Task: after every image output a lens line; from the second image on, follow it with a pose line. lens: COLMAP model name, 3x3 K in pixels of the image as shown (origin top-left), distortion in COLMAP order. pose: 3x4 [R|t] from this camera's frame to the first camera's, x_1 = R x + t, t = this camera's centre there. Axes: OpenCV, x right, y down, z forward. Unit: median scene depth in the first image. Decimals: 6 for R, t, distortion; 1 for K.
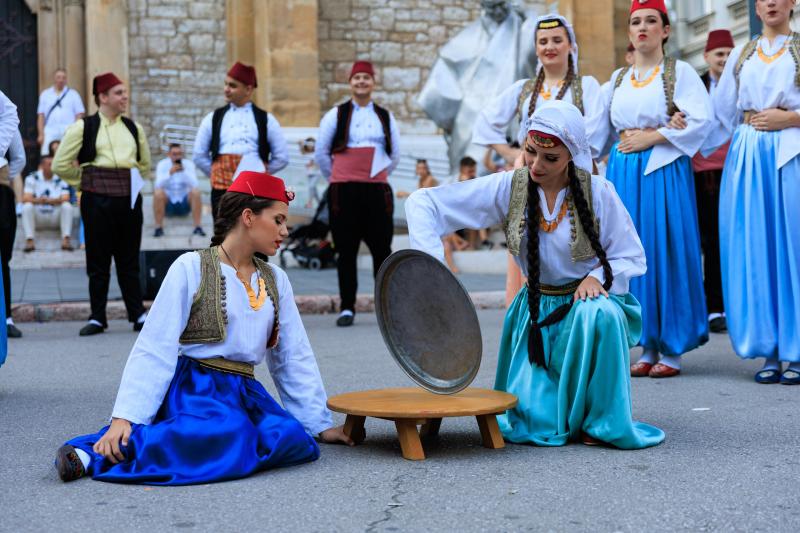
lens RADIAL K [[1192.2, 0, 419.5], [0, 1192.2, 267.4], [0, 0, 1]] dist [-0.006989, -0.044455]
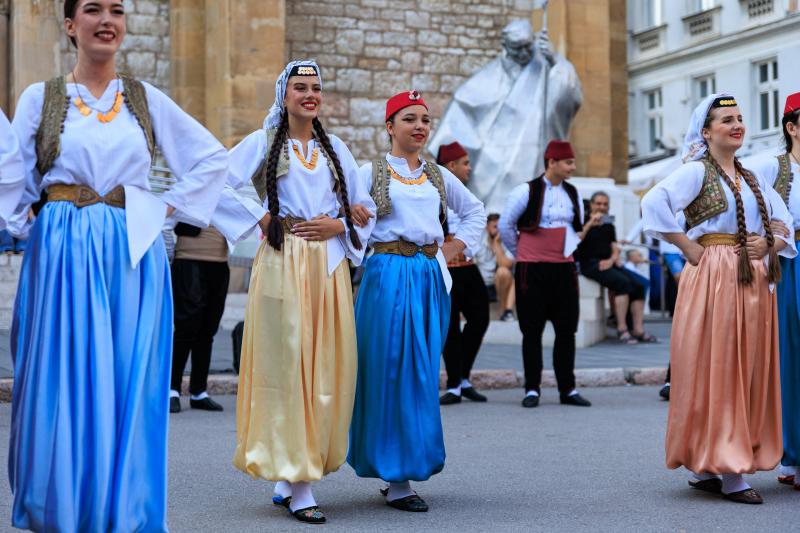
lens RADIAL K [[1562.4, 0, 428.7], [0, 1562.4, 267.2], [0, 0, 1]] dist [0.026879, -0.198795]
pose [[0.991077, 0.023152, 0.131261, -0.120571], [-0.018824, 0.999241, -0.034115, -0.008412], [-0.131951, 0.031339, 0.990761, -0.123027]]
